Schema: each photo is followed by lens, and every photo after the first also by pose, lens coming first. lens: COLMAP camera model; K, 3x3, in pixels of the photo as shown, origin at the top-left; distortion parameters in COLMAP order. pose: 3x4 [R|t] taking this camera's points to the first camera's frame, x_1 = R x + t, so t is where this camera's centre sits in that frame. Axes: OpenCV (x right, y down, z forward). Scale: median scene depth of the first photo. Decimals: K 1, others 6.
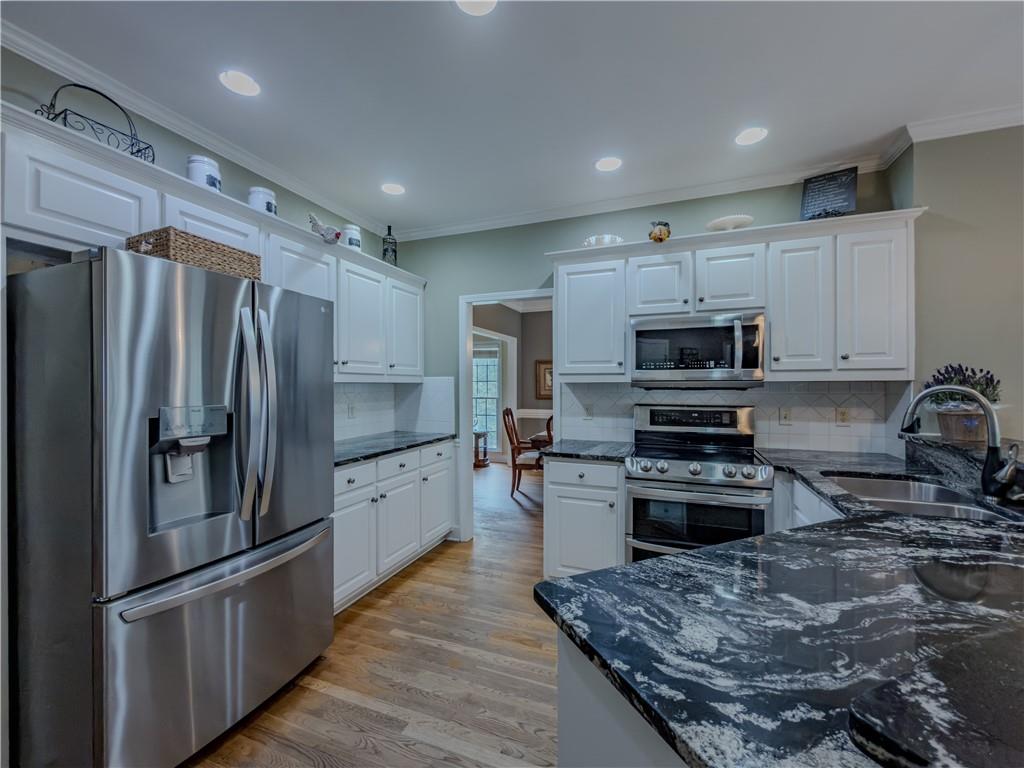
lens RADIAL K [[411.6, 0, 512.5], [0, 411.6, 386.9], [0, 0, 1]] dist [0.000884, -0.000394]
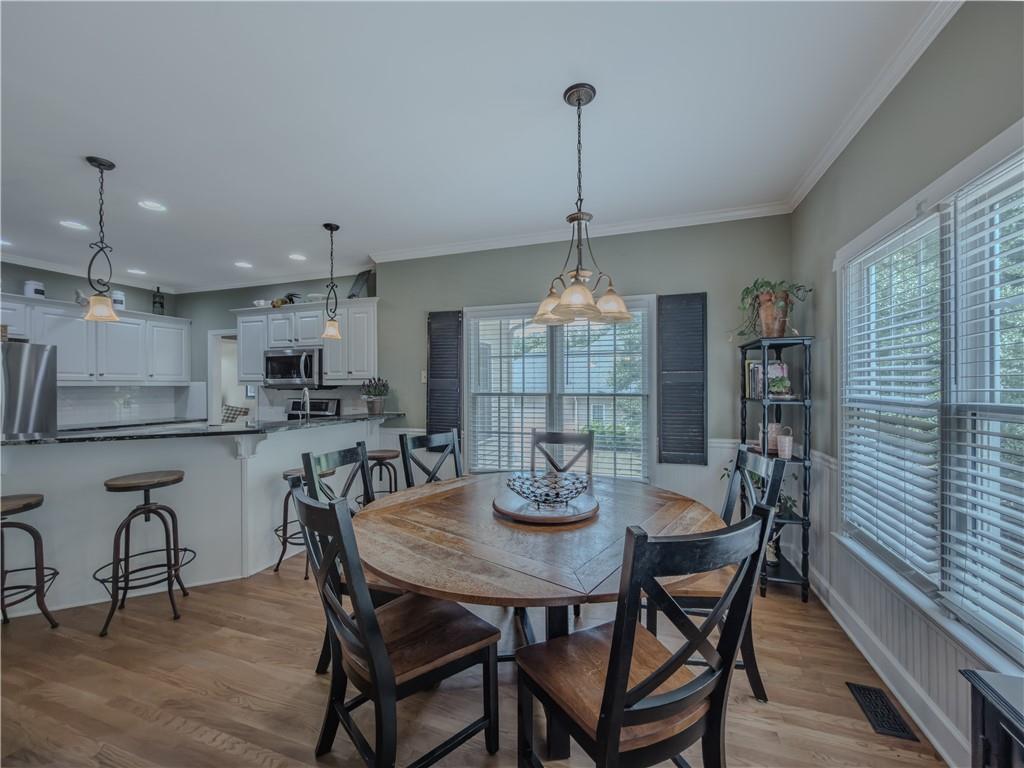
lens RADIAL K [[411.6, 0, 513.8], [0, 411.6, 385.2], [0, 0, 1]] dist [0.000884, -0.000394]
pose [[0.999208, -0.001399, 0.039760, 1.312587], [0.001710, 0.999968, -0.007789, 0.002159], [-0.039748, 0.007850, 0.999179, -0.827886]]
